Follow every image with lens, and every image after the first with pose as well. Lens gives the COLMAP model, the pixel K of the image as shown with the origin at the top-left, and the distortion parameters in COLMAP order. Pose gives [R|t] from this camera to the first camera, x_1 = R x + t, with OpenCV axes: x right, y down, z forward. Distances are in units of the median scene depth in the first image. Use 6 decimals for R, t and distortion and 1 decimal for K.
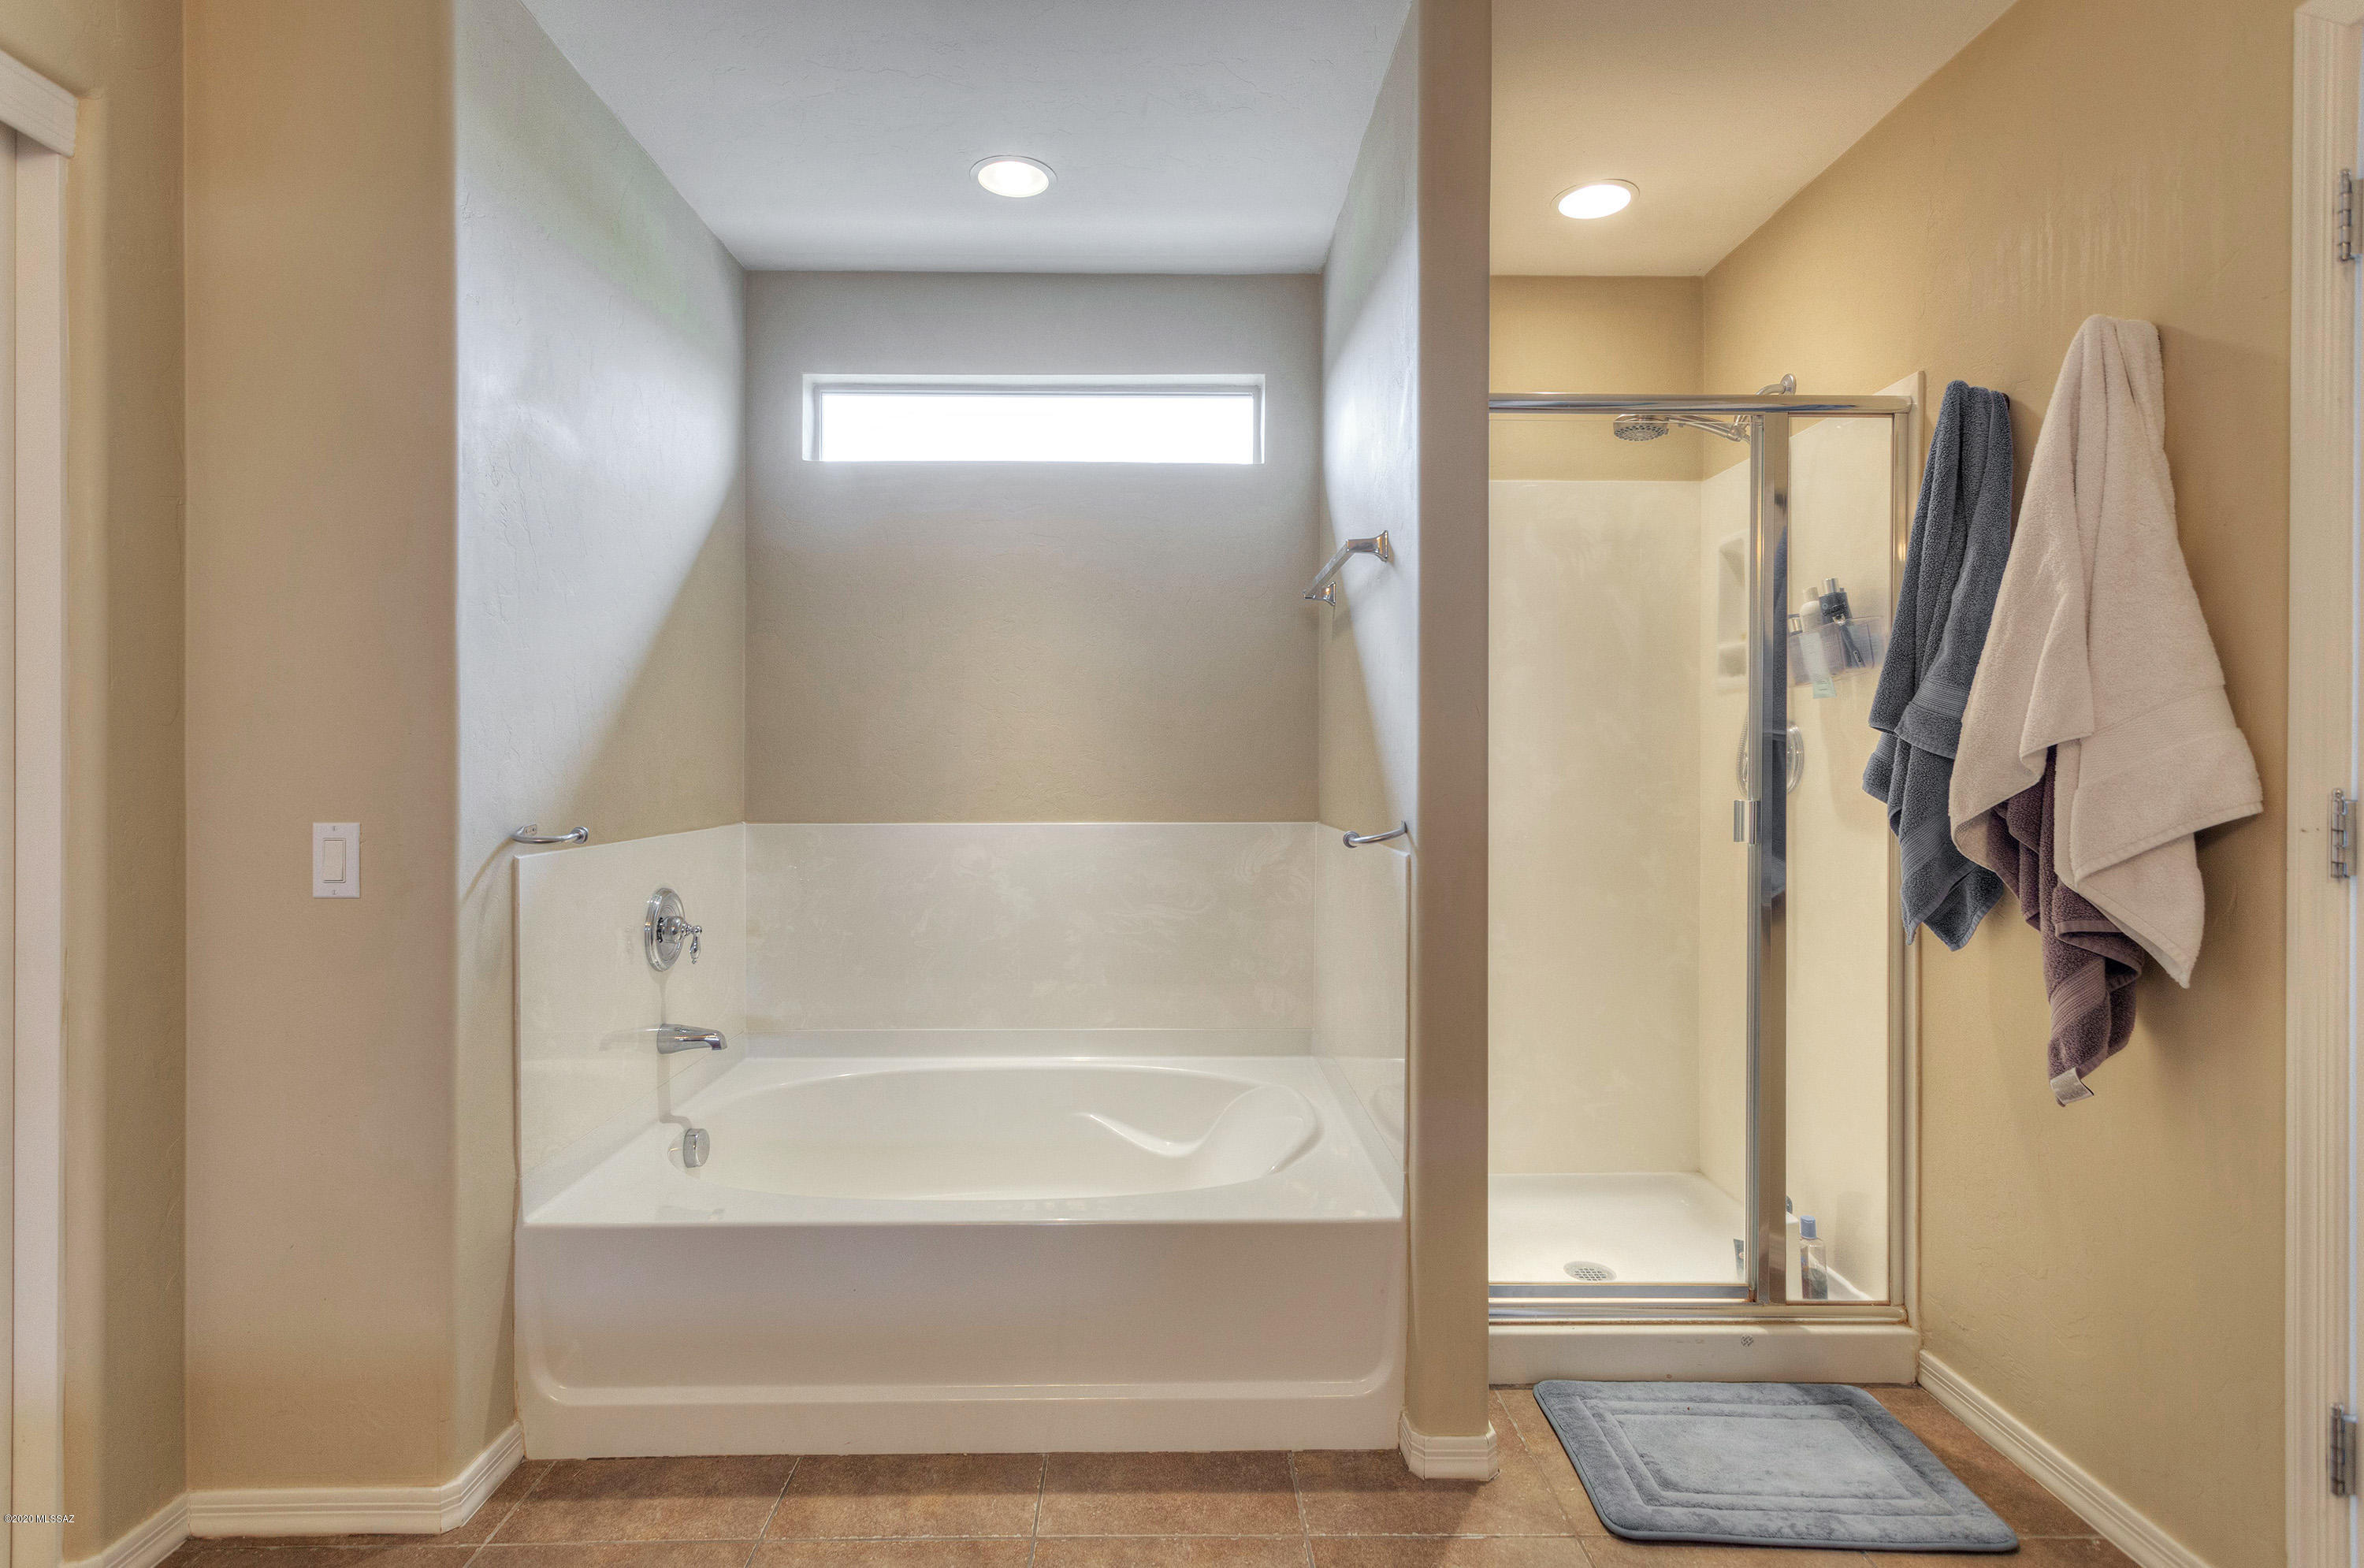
lens RADIAL K [[1111.8, 0, 1173.3], [0, 1111.8, 786.8], [0, 0, 1]] dist [0.007205, 0.000430]
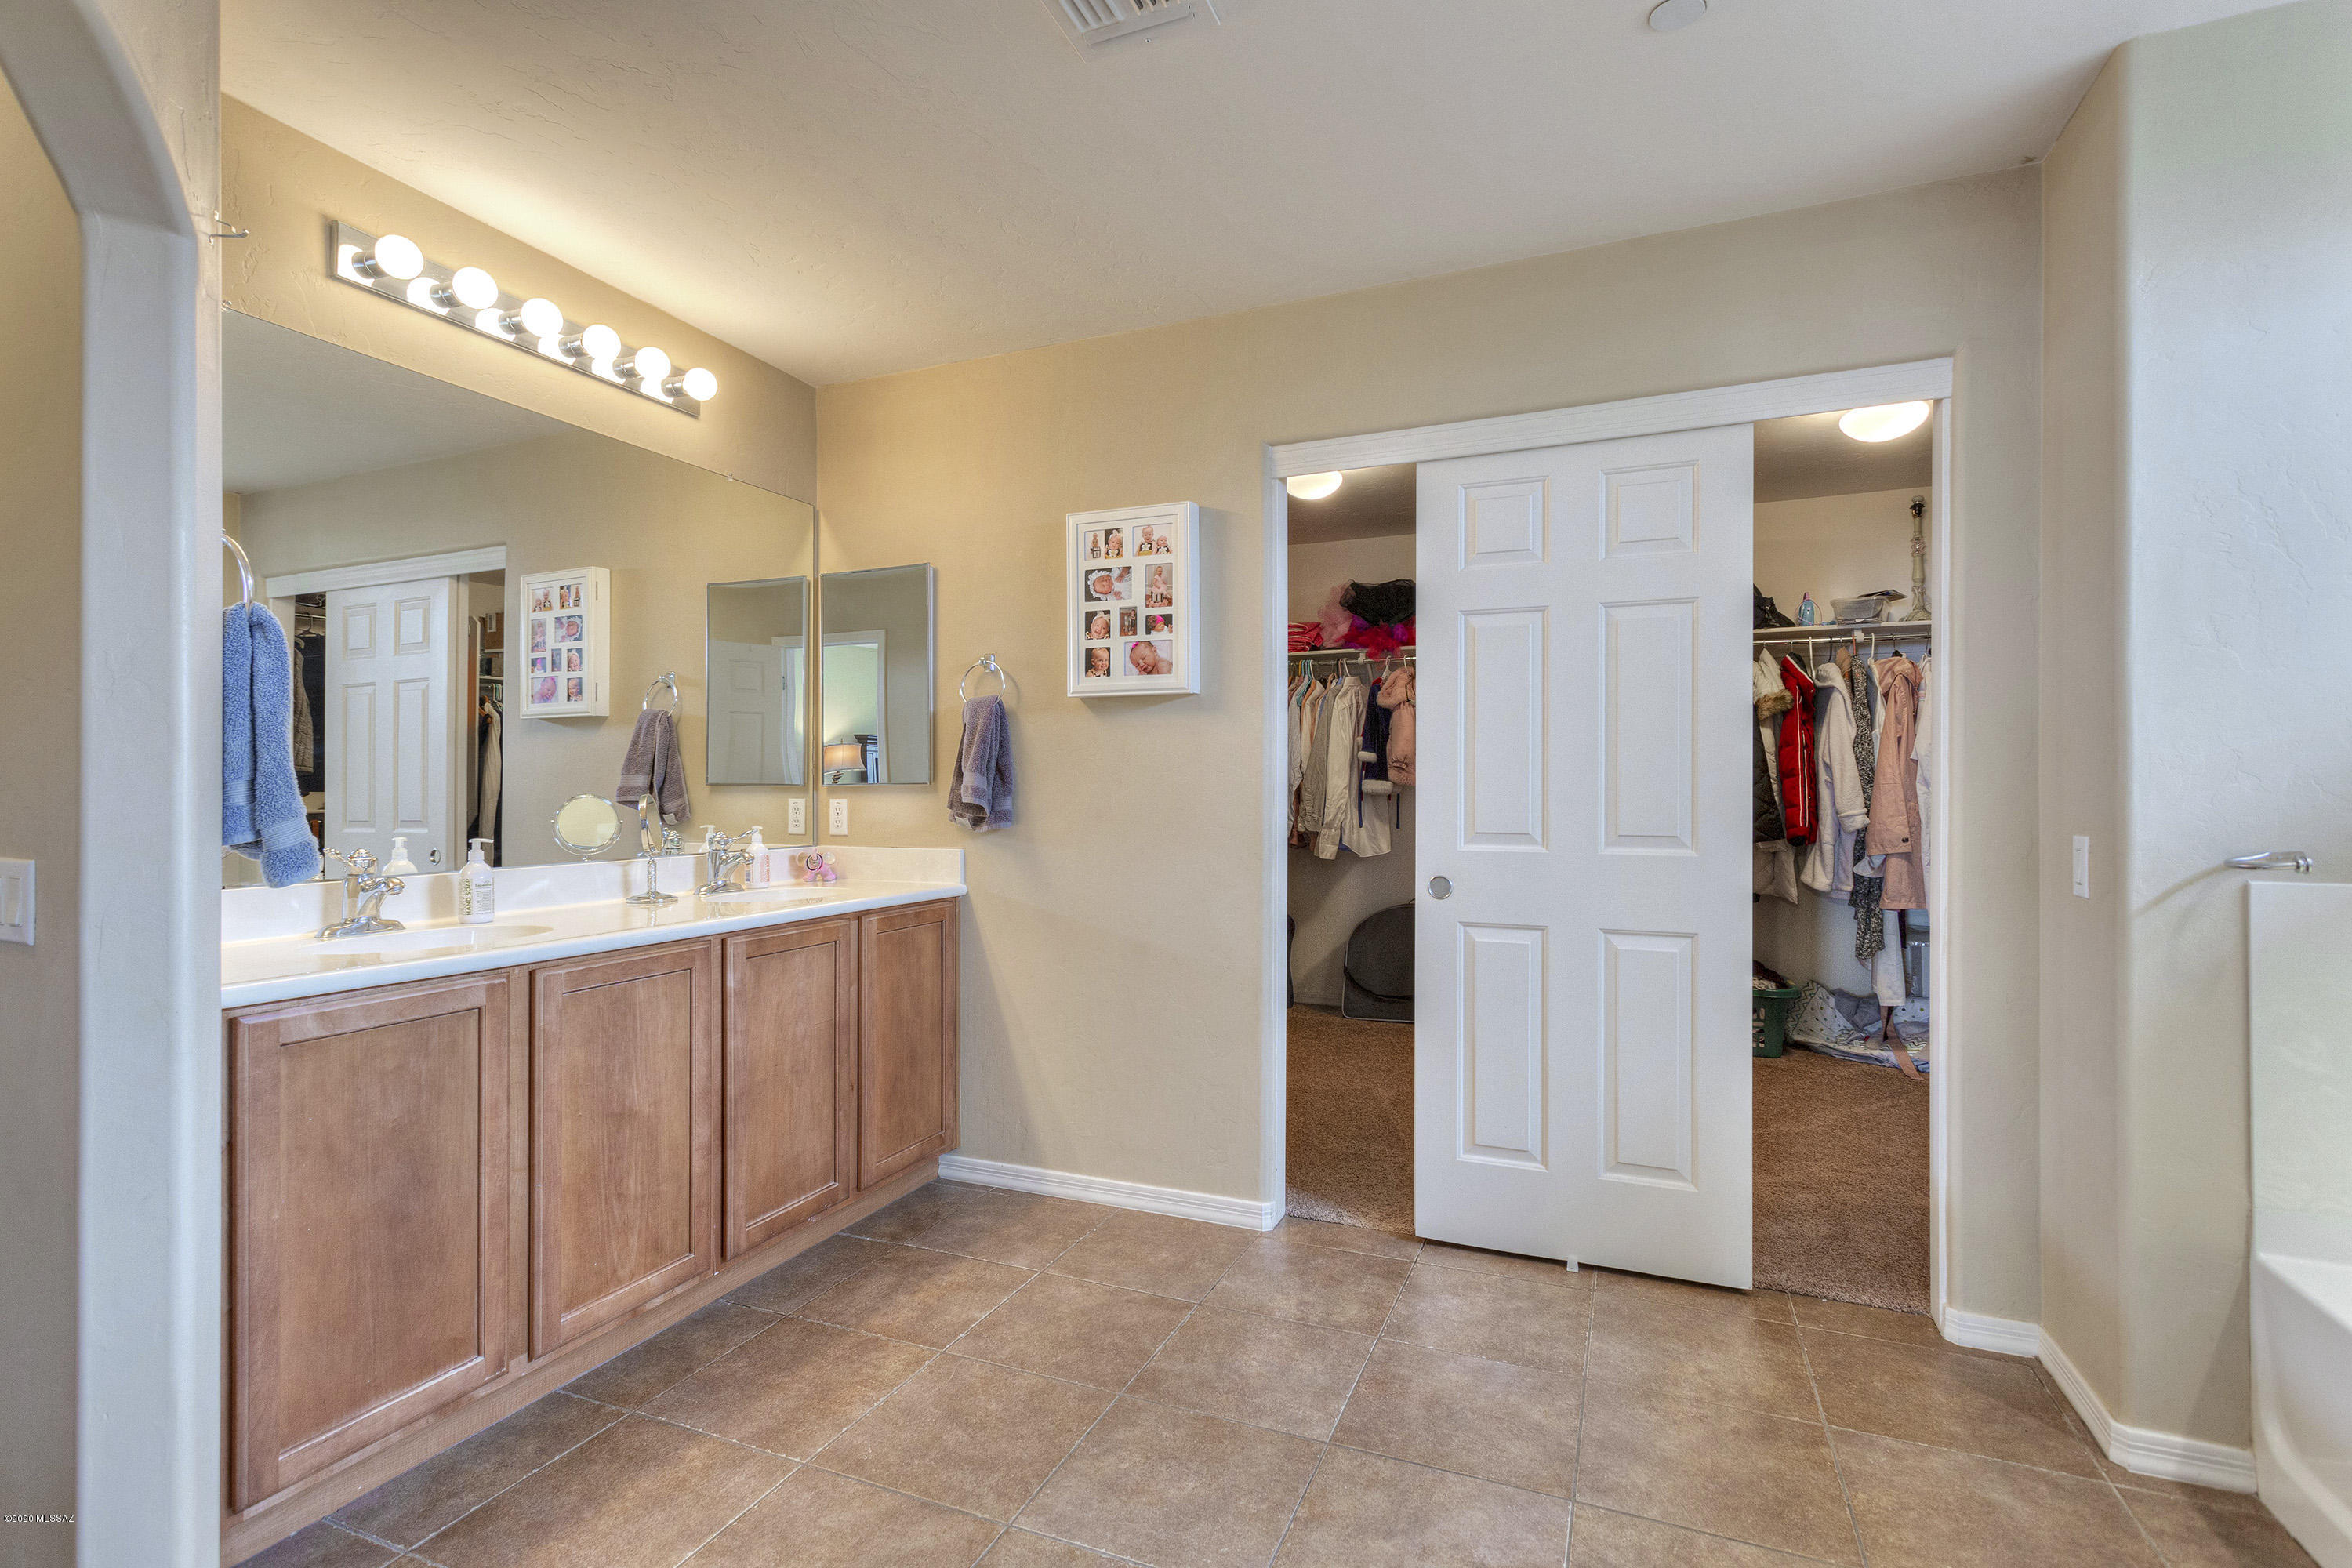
lens RADIAL K [[1103.5, 0, 1166.8], [0, 1103.5, 784.9], [0, 0, 1]] dist [-0.001011, 0.001710]
pose [[-0.412479, -0.005450, -0.910951, 0.732184], [-0.007321, 0.999970, -0.002668, -0.015041], [0.910938, 0.005568, -0.412506, 0.544195]]
